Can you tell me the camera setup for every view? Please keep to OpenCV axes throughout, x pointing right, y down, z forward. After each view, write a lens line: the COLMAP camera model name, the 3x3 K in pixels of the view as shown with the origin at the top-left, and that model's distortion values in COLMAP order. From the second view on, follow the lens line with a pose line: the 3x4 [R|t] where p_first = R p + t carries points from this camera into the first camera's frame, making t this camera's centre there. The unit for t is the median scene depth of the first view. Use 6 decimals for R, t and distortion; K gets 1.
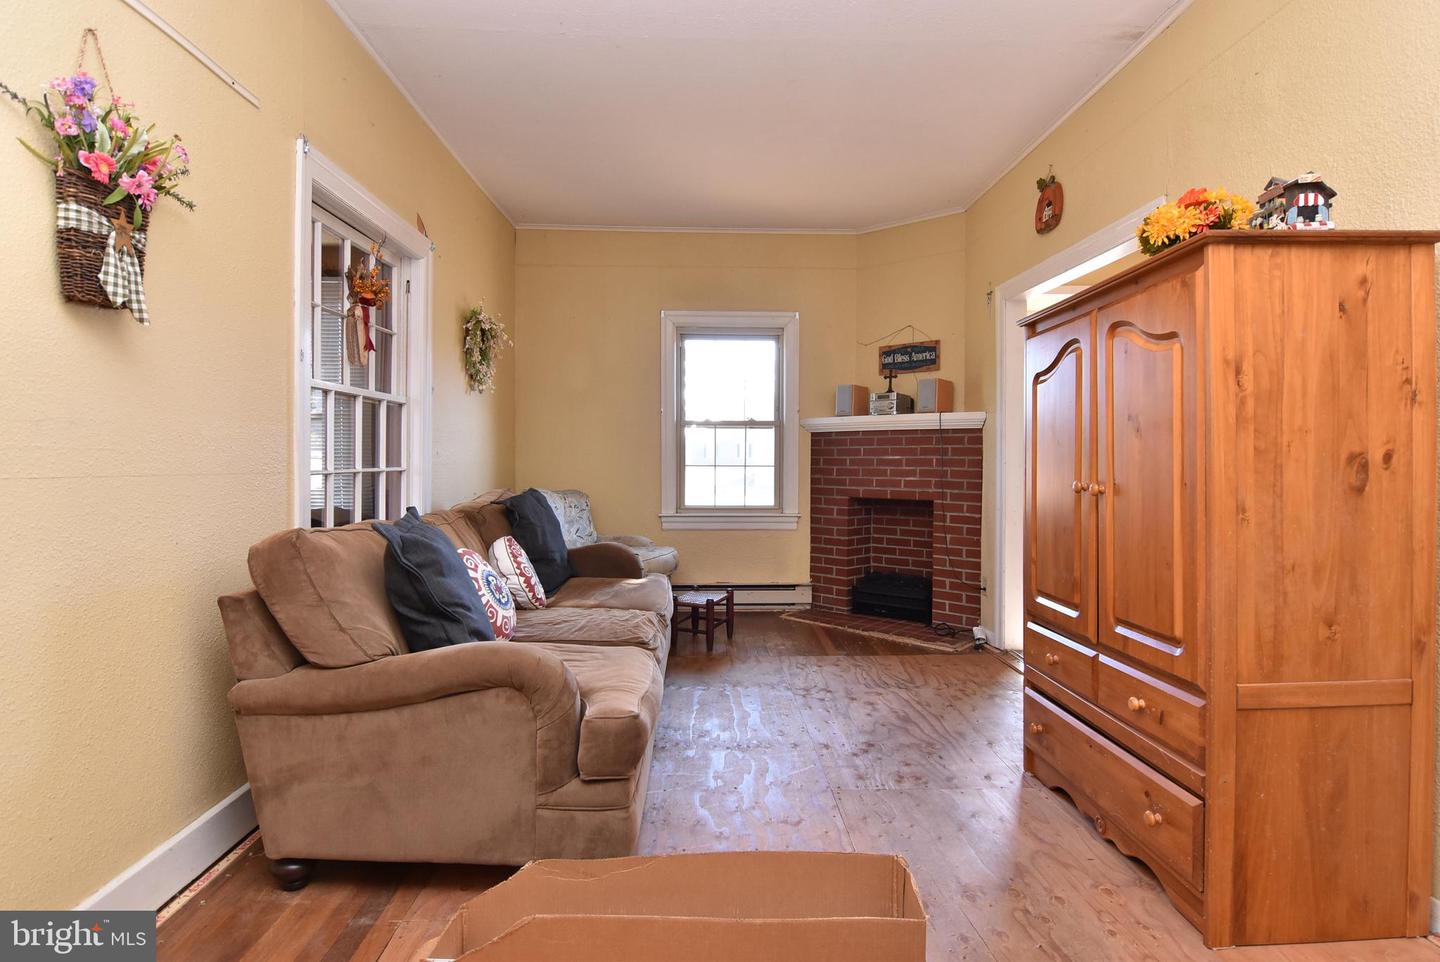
lens RADIAL K [[765.1, 0, 724.1], [0, 765.1, 480.6], [0, 0, 1]] dist [0.005318, -0.019670]
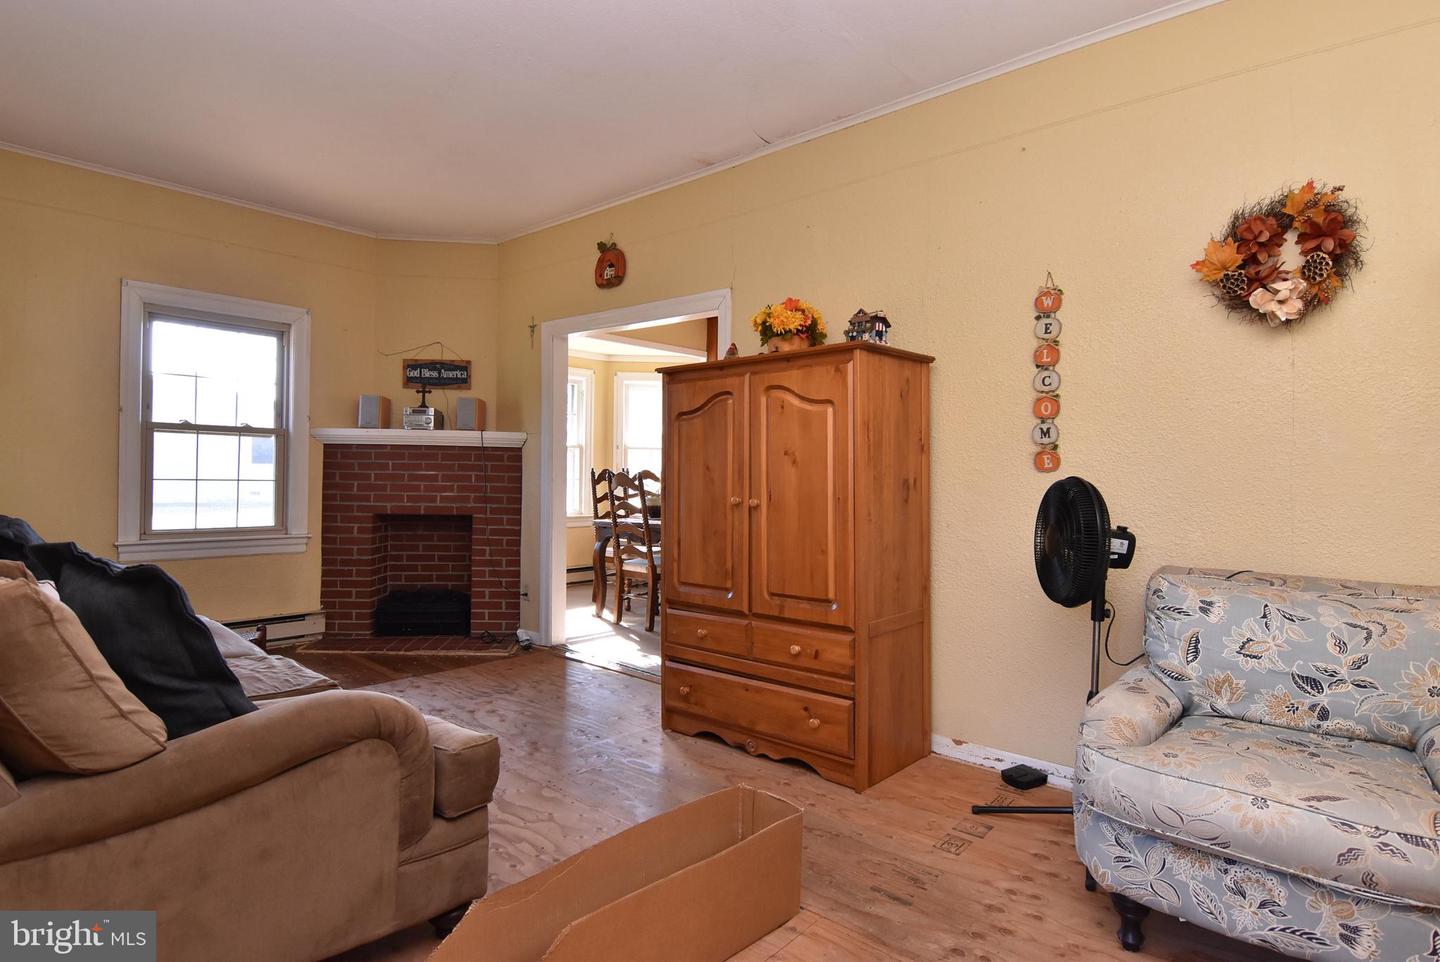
lens RADIAL K [[765.1, 0, 724.1], [0, 765.1, 480.6], [0, 0, 1]] dist [0.005318, -0.019670]
pose [[0.685714, 0.005198, 0.727853, -0.258876], [0.006346, 0.999894, -0.013119, -0.004964], [-0.727844, 0.013615, 0.685608, 0.039481]]
